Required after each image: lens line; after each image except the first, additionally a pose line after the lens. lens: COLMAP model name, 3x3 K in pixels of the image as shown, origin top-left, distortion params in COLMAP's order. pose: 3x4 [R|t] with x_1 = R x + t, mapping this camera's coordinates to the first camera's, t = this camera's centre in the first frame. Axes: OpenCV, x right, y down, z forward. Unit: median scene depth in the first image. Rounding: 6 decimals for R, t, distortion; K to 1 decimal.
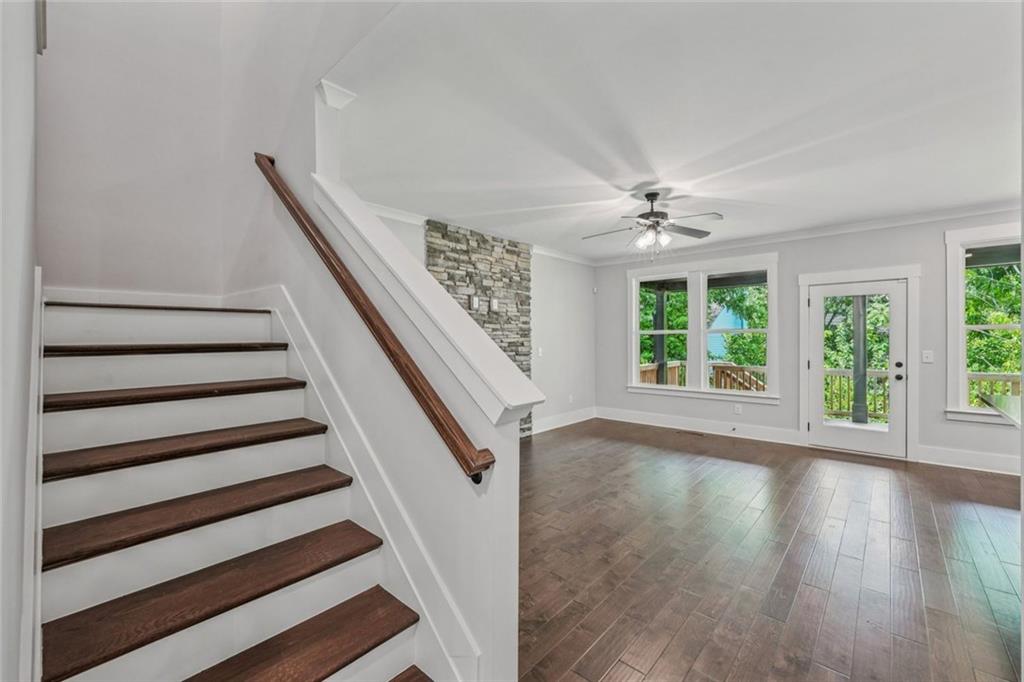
lens RADIAL K [[417.6, 0, 514.3], [0, 417.6, 340.8], [0, 0, 1]] dist [0.000829, 0.000078]
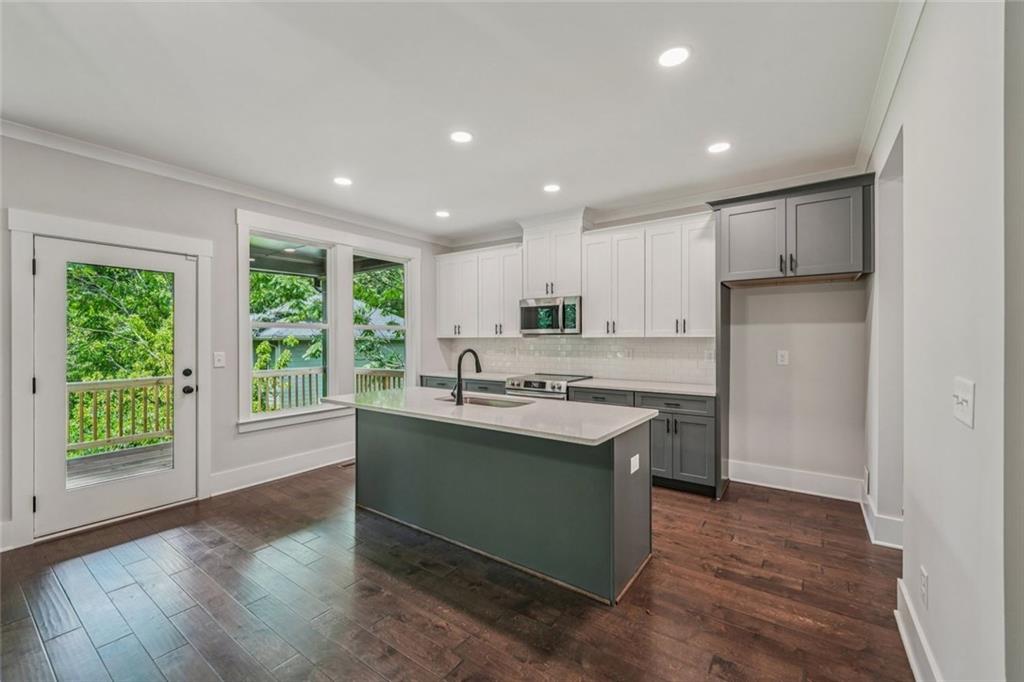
lens RADIAL K [[418.4, 0, 511.2], [0, 418.4, 338.0], [0, 0, 1]] dist [-0.000944, -0.000084]
pose [[-0.108784, 0.007118, 0.994040, 0.119661], [0.006995, 0.999955, -0.006394, 0.005420], [-0.994041, 0.006258, -0.108829, 0.462098]]
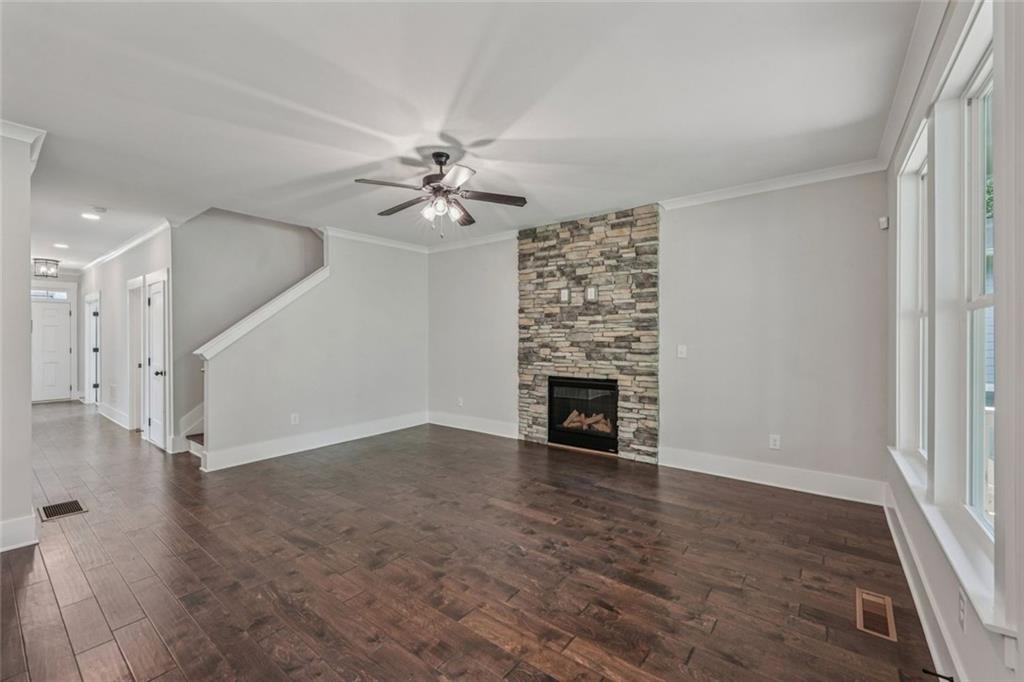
lens RADIAL K [[414.6, 0, 514.1], [0, 414.6, 337.6], [0, 0, 1]] dist [0.000113, -0.000343]
pose [[0.078292, 0.008614, -0.996893, 0.834743], [-0.002061, 0.999962, 0.008479, -0.001160], [0.996928, 0.001391, 0.078307, 0.784812]]
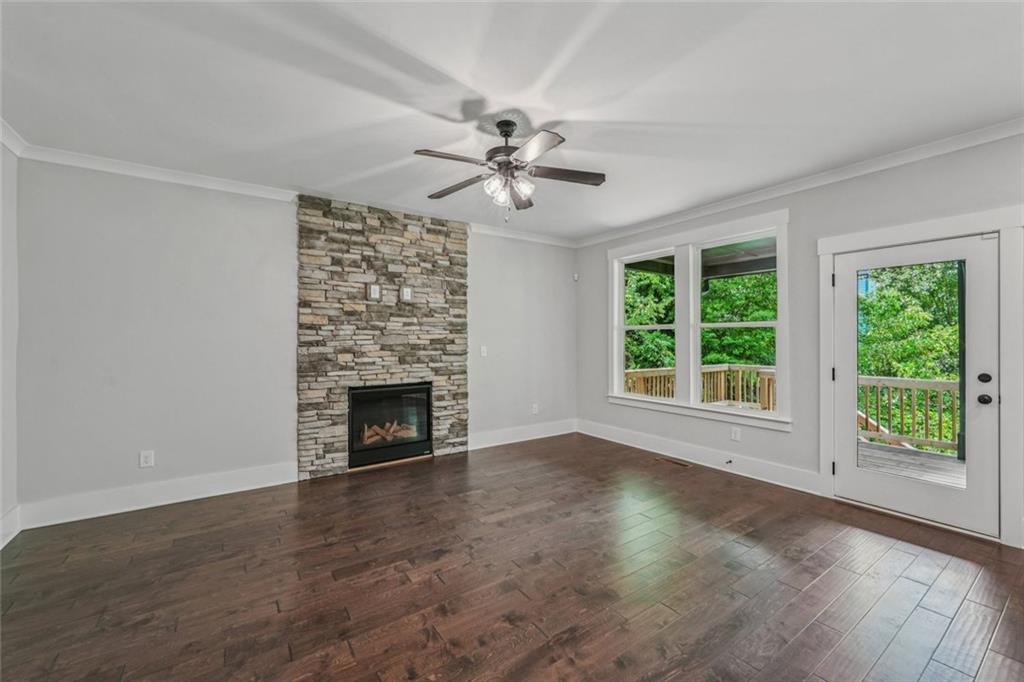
lens RADIAL K [[414.6, 0, 514.1], [0, 414.6, 337.6], [0, 0, 1]] dist [0.000113, -0.000343]
pose [[0.972390, 0.001554, -0.233357, 0.365484], [-0.002985, 0.999979, -0.005783, 0.004935], [0.233343, 0.006320, 0.972374, 0.244686]]
